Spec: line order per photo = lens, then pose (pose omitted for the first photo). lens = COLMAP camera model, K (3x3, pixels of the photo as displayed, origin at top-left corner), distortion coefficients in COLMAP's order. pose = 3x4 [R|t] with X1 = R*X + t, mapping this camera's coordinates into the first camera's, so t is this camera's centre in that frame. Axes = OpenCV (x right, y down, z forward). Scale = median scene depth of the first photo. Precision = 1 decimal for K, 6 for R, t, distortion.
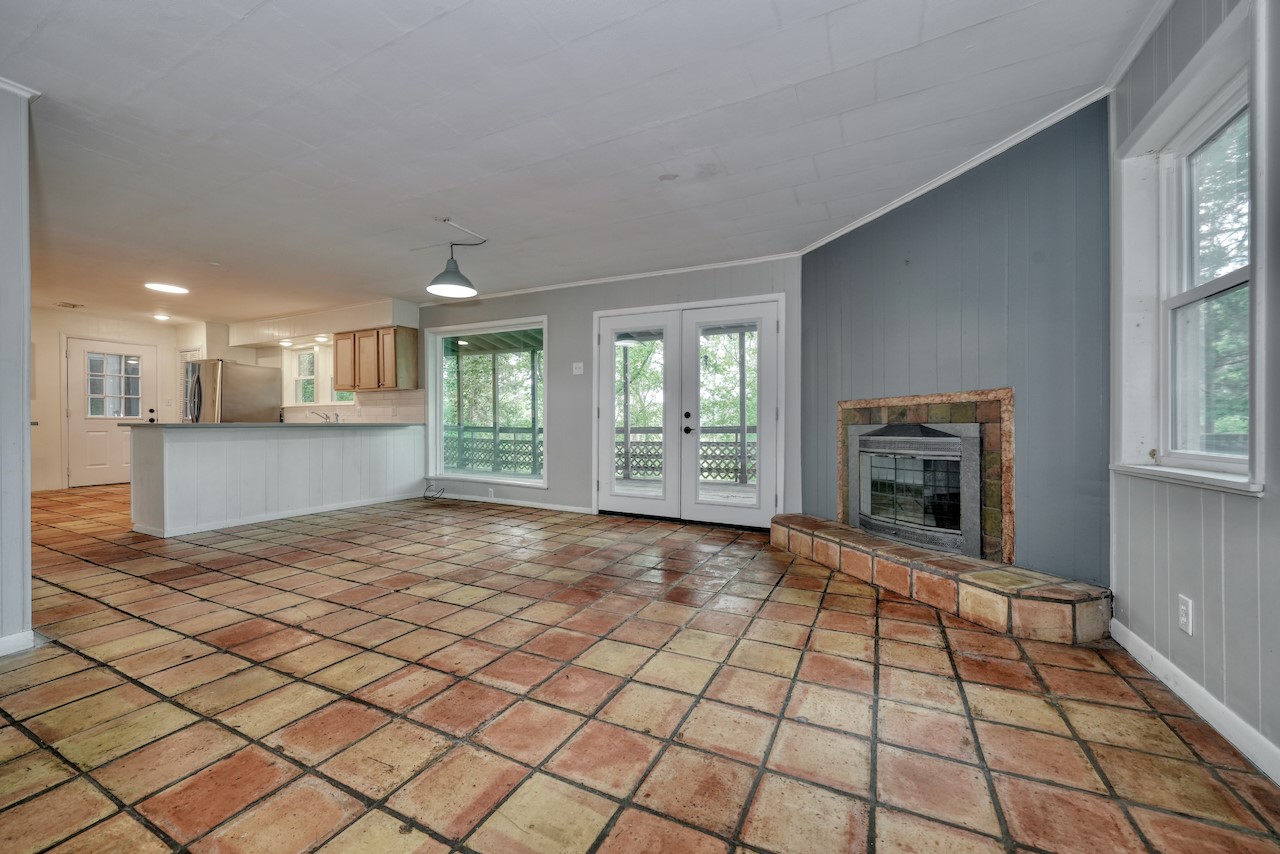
lens RADIAL K [[486.8, 0, 640.0], [0, 486.8, 427.0], [0, 0, 1]] dist [-0.001476, 0.000017]
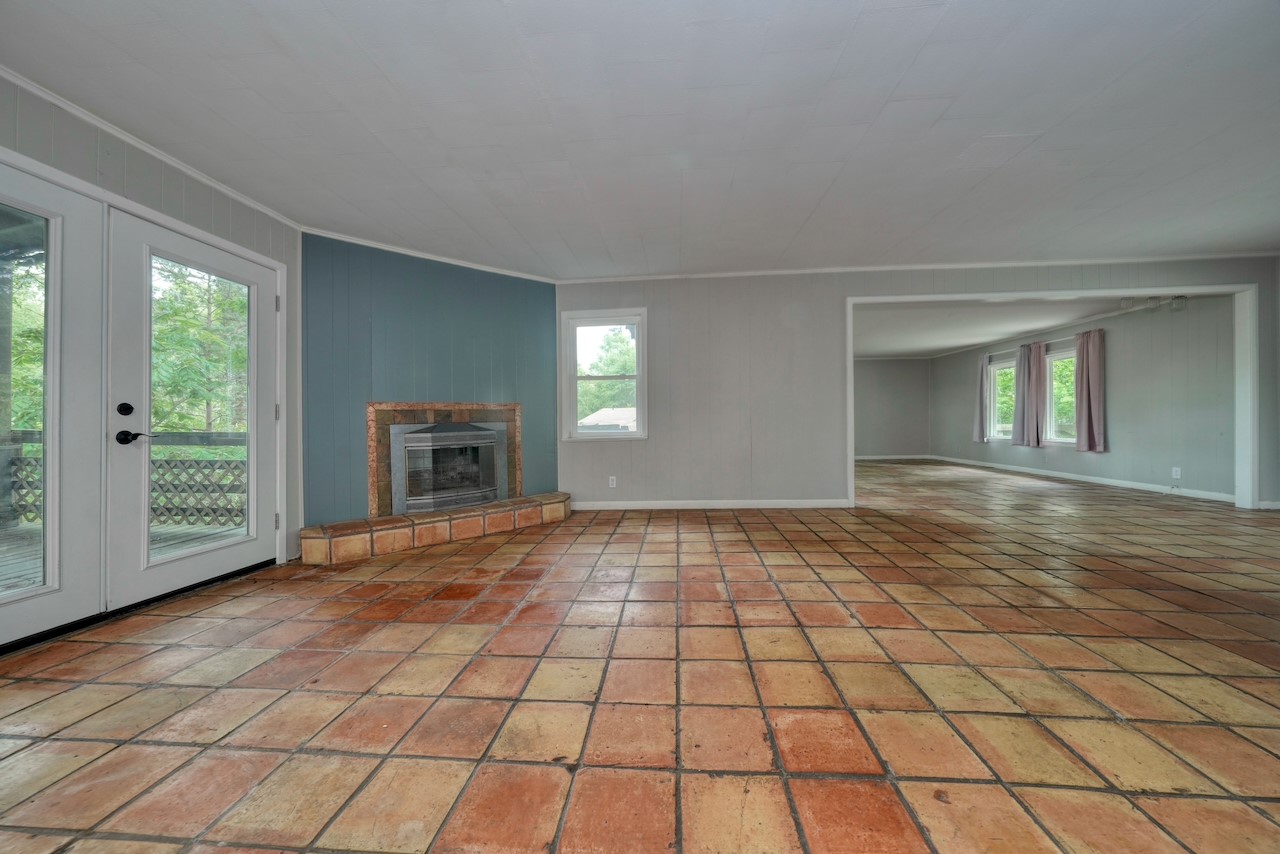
lens RADIAL K [[432.6, 0, 641.9], [0, 432.6, 424.6], [0, 0, 1]] dist [-0.001253, 0.000117]
pose [[-0.363536, 0.000481, 0.931580, -1.217002], [0.018353, 0.999809, 0.006646, -0.000585], [-0.931399, 0.019514, -0.363476, 1.438560]]
